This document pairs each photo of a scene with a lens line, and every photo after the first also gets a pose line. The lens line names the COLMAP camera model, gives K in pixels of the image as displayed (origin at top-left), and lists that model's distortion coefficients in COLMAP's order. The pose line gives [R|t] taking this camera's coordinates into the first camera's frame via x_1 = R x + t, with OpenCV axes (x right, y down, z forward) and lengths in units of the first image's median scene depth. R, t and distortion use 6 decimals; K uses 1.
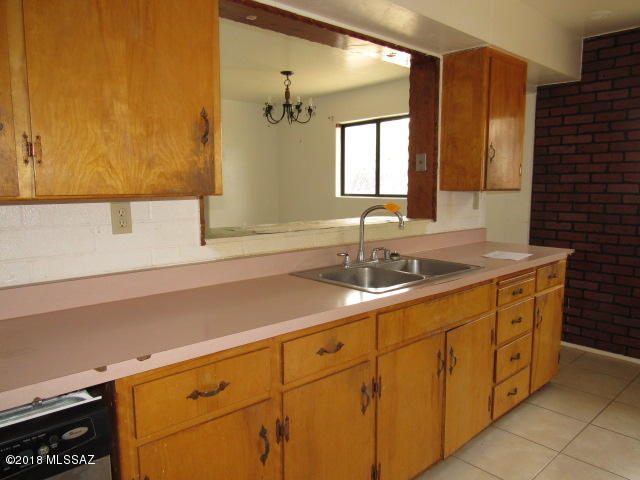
lens RADIAL K [[459.2, 0, 315.1], [0, 459.2, 243.7], [0, 0, 1]] dist [-0.027377, 0.011908]
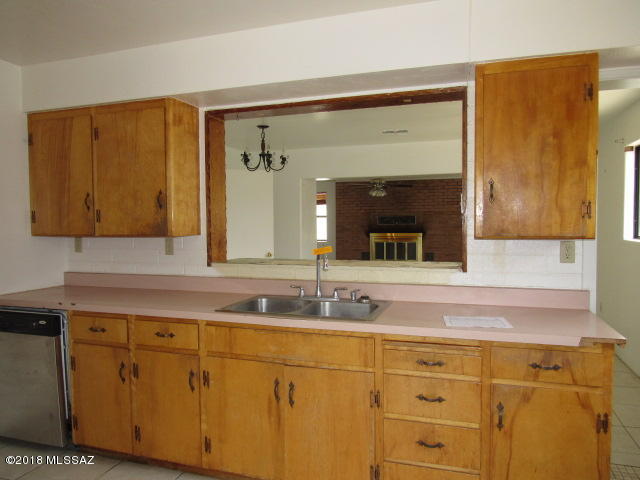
lens RADIAL K [[459.2, 0, 322.8], [0, 459.2, 240.6], [0, 0, 1]] dist [-0.027377, 0.011908]
pose [[0.507667, 0.042046, -0.860527, 1.340260], [-0.104759, 0.994410, -0.013215, -0.107040], [0.855160, 0.096857, 0.509234, 0.504387]]
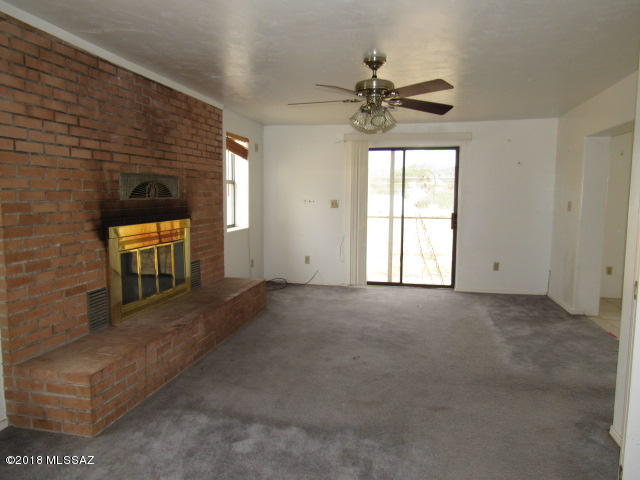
lens RADIAL K [[459.2, 0, 319.1], [0, 459.2, 244.5], [0, 0, 1]] dist [-0.027377, 0.011908]
pose [[0.802666, -0.049290, 0.594389, -3.632632], [0.059010, 0.998253, 0.003094, -0.225821], [-0.593503, 0.032591, 0.804172, 1.975731]]
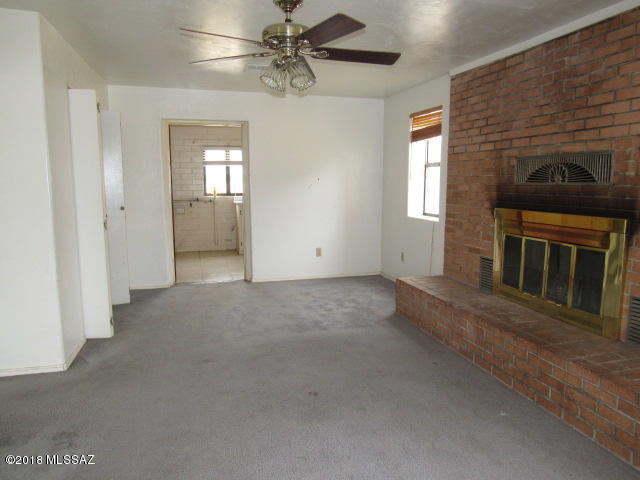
lens RADIAL K [[459.2, 0, 320.3], [0, 459.2, 240.9], [0, 0, 1]] dist [-0.027377, 0.011908]
pose [[-0.426699, 0.128857, -0.895167, -1.098151], [-0.108664, 0.975323, 0.192192, -0.494863], [0.897842, 0.179280, -0.402168, 4.008931]]
